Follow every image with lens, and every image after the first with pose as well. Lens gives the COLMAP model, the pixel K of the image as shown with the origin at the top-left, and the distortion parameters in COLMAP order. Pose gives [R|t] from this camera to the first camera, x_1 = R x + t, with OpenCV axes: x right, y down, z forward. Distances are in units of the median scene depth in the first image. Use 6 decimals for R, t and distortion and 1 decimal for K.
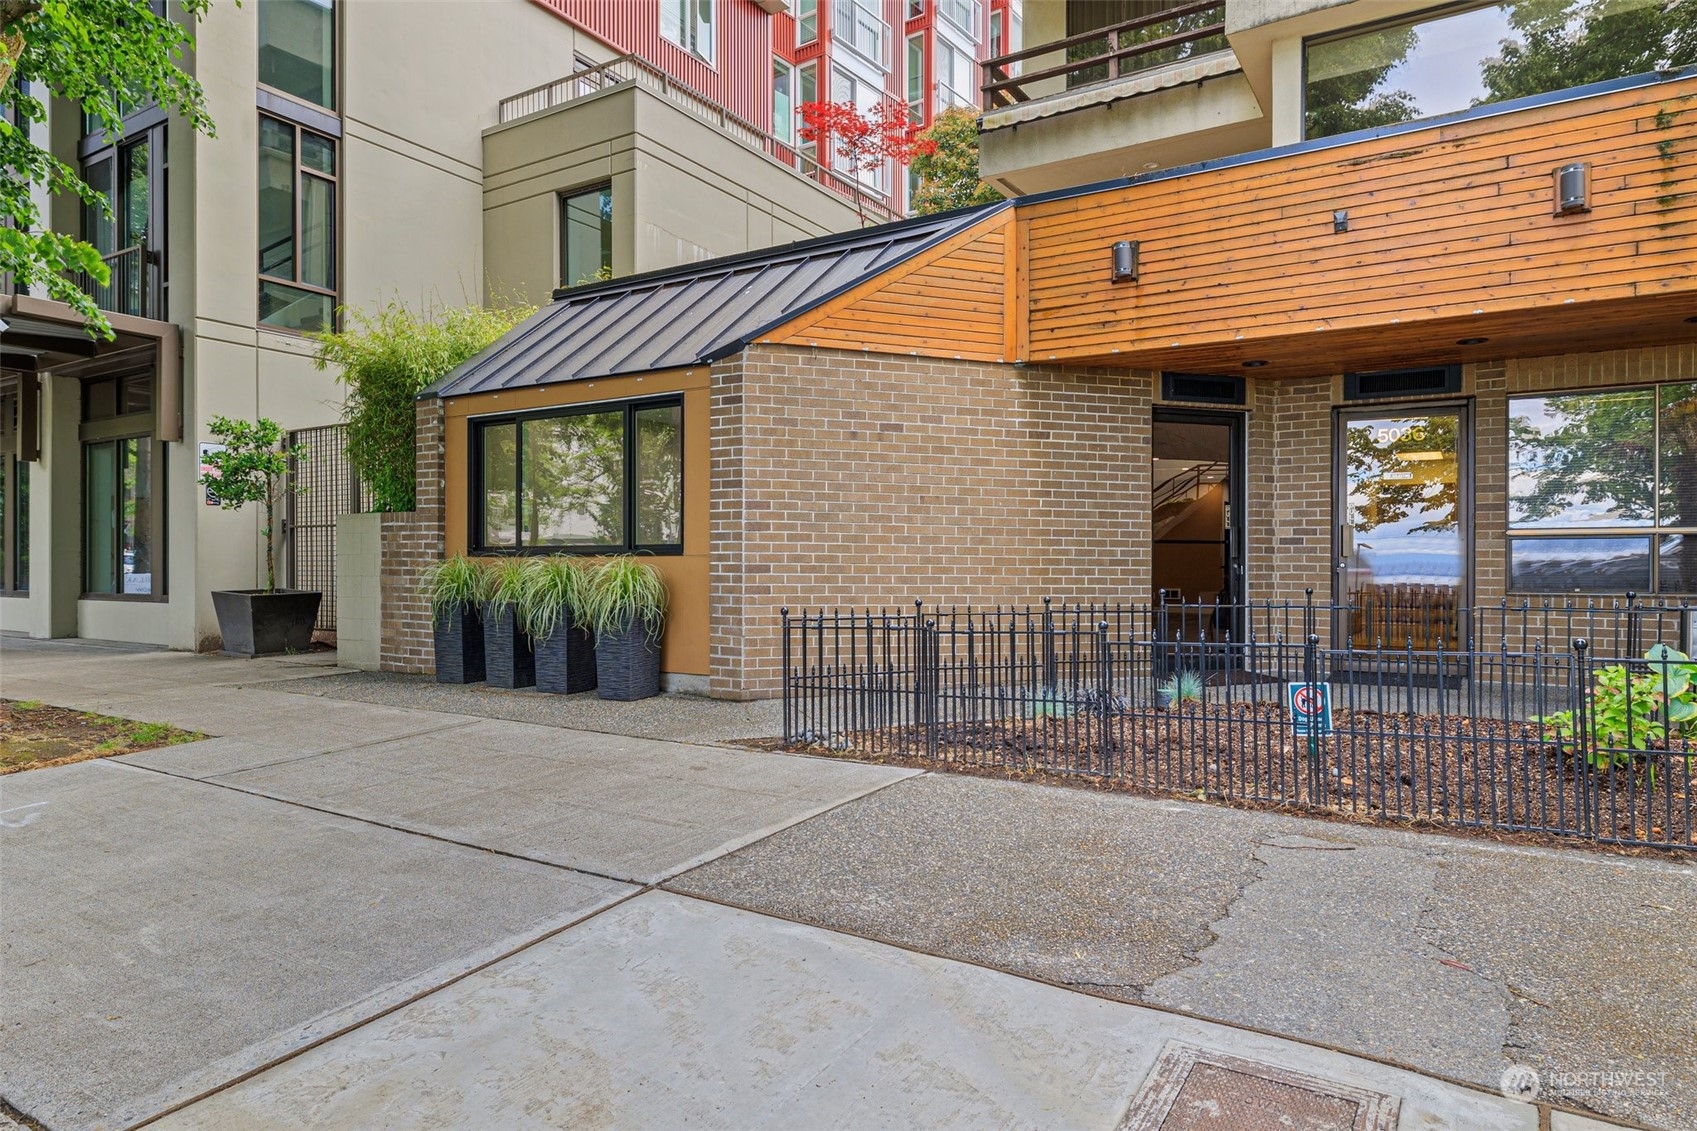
lens RADIAL K [[1023.4, 0, 858.2], [0, 1023.4, 564.4], [0, 0, 1]] dist [0.000650, -0.002905]
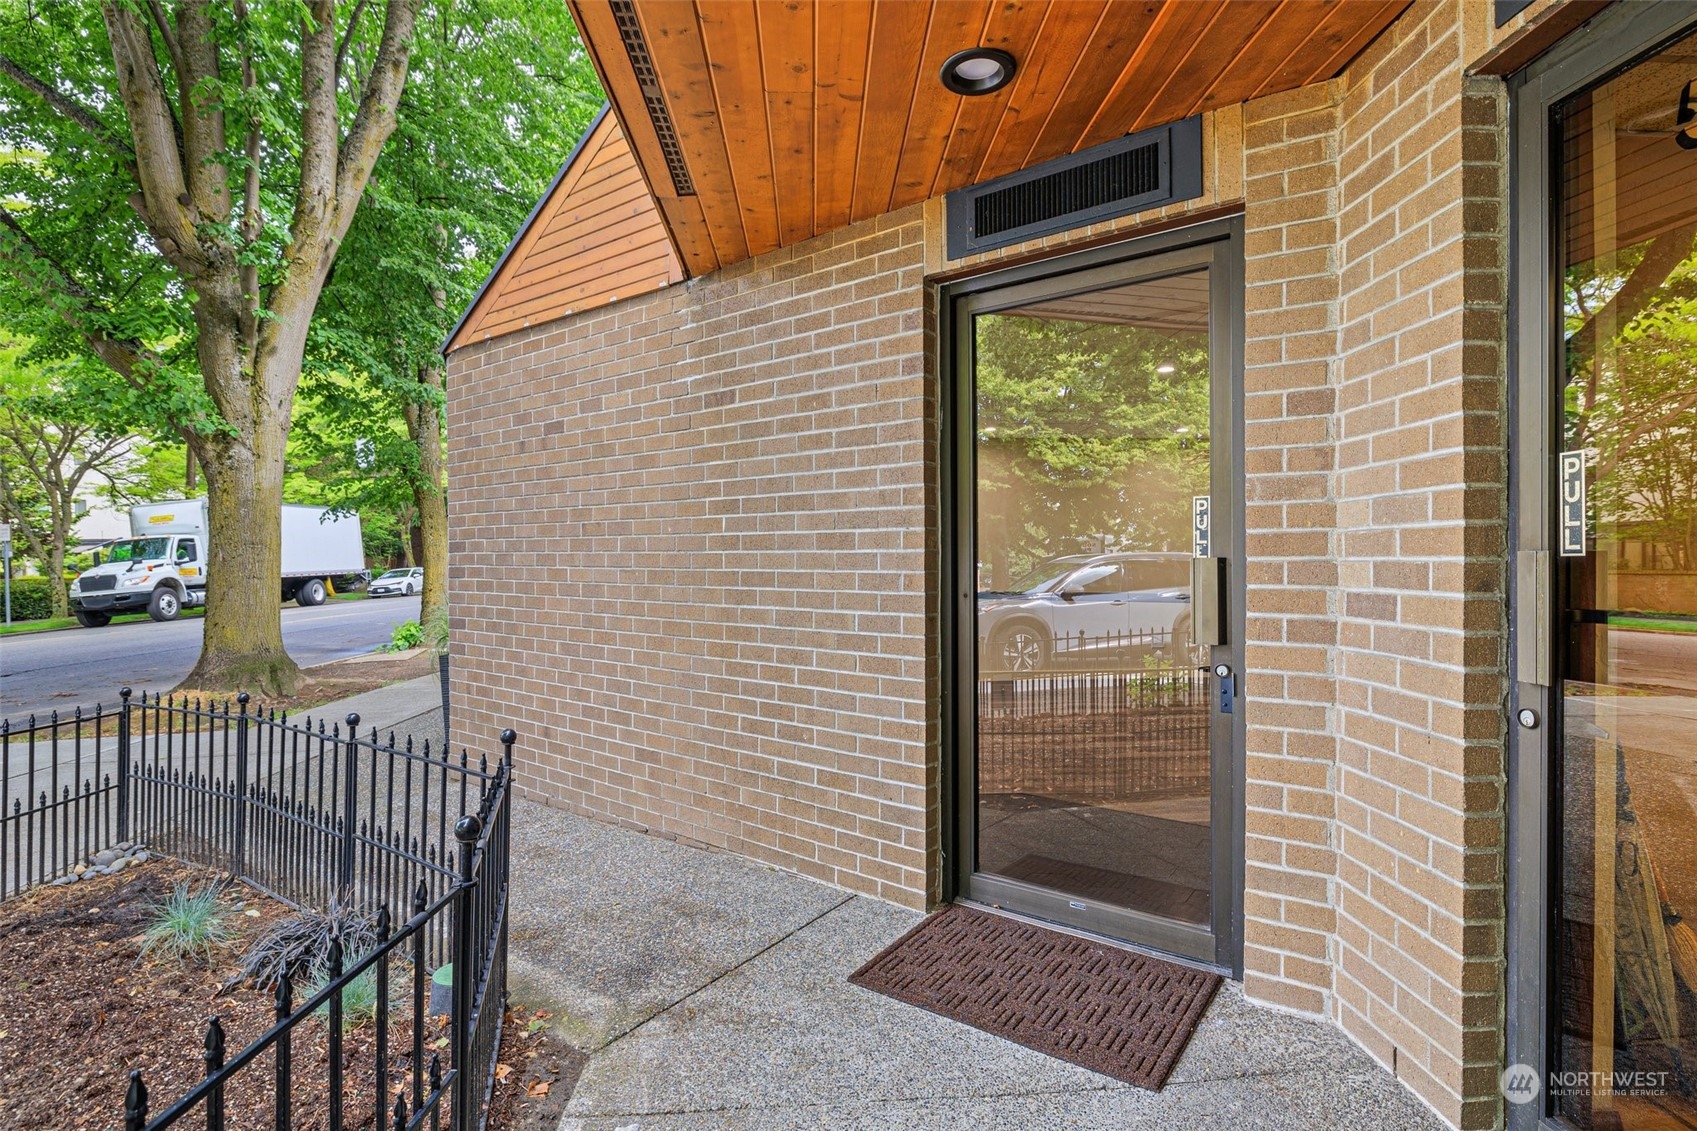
lens RADIAL K [[831.1, 0, 845.1], [0, 831.1, 565.9], [0, 0, 1]] dist [-0.012288, -0.000121]
pose [[0.556855, -0.000224, -0.830610, 0.592139], [0.008529, 0.999949, 0.005448, -0.040542], [0.830566, -0.010118, 0.556828, 0.826946]]
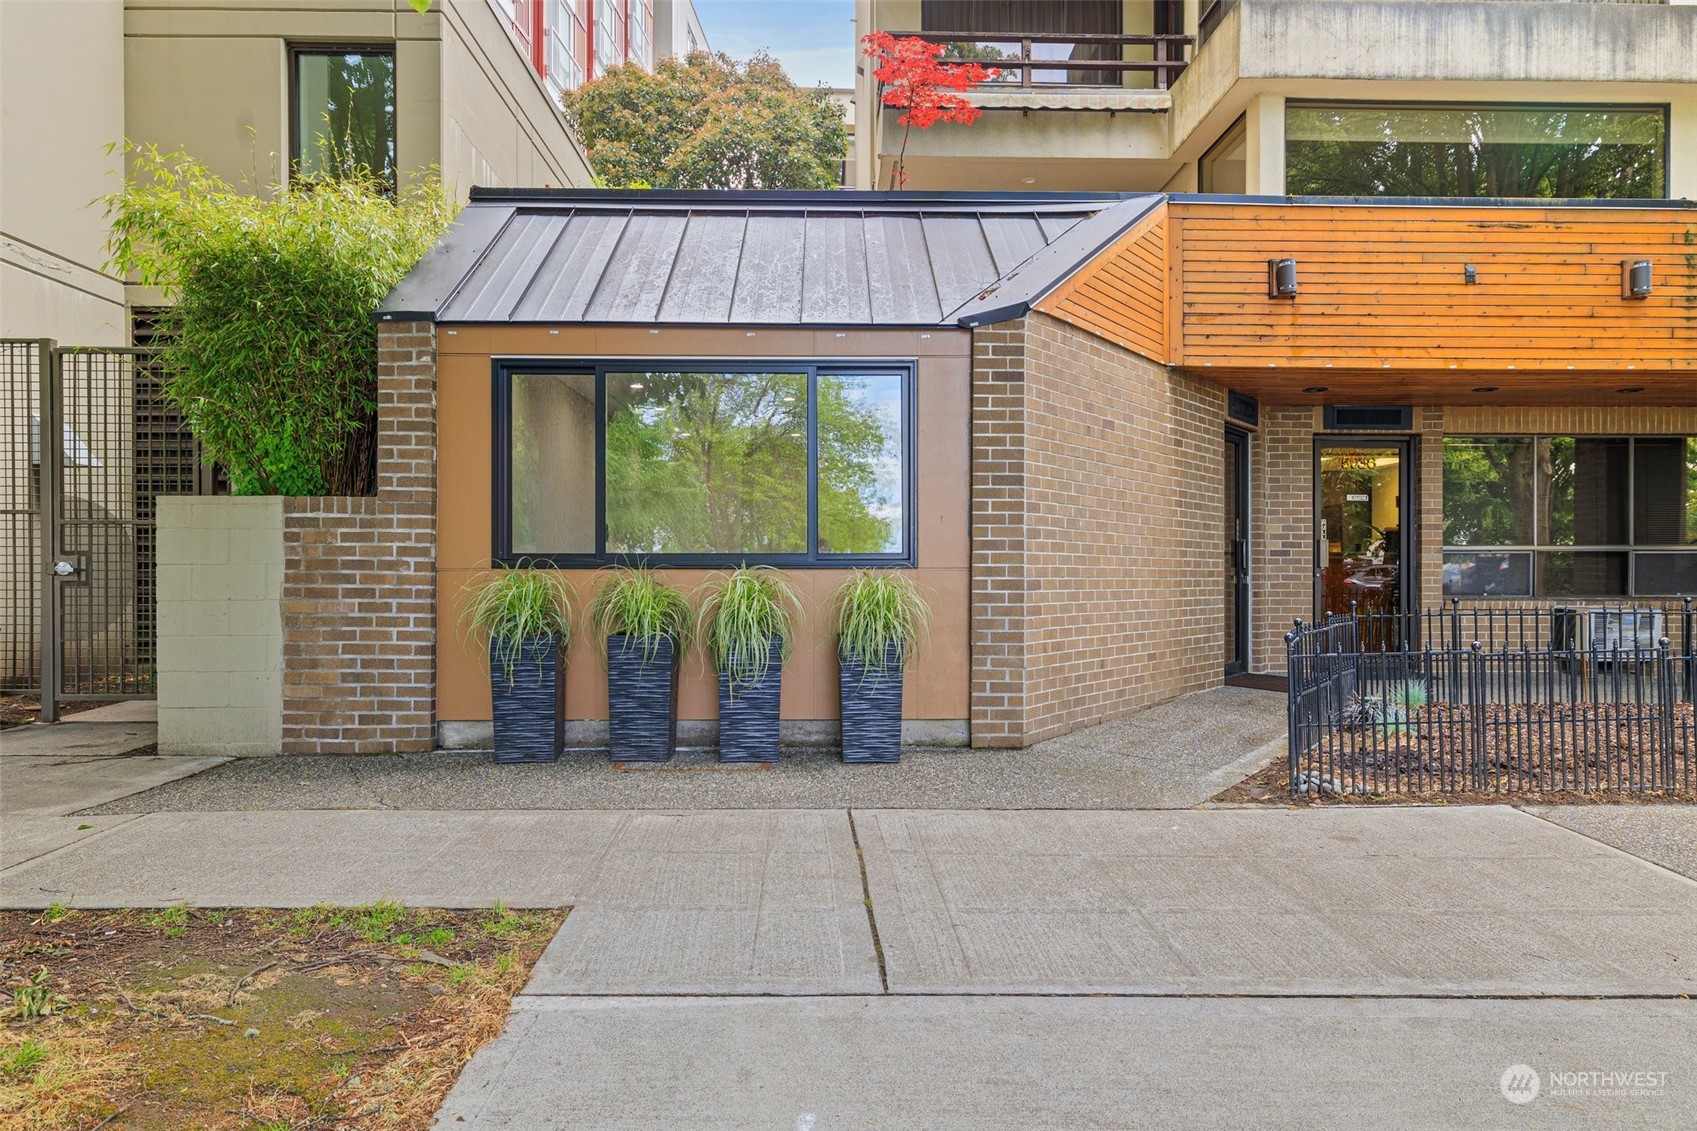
lens RADIAL K [[1023.4, 0, 853.2], [0, 1023.4, 568.0], [0, 0, 1]] dist [0.000650, -0.002905]
pose [[0.837595, -0.001734, 0.546288, -0.623048], [0.000666, 0.999997, 0.002153, -0.010462], [-0.546291, -0.001440, 0.837594, 0.364493]]
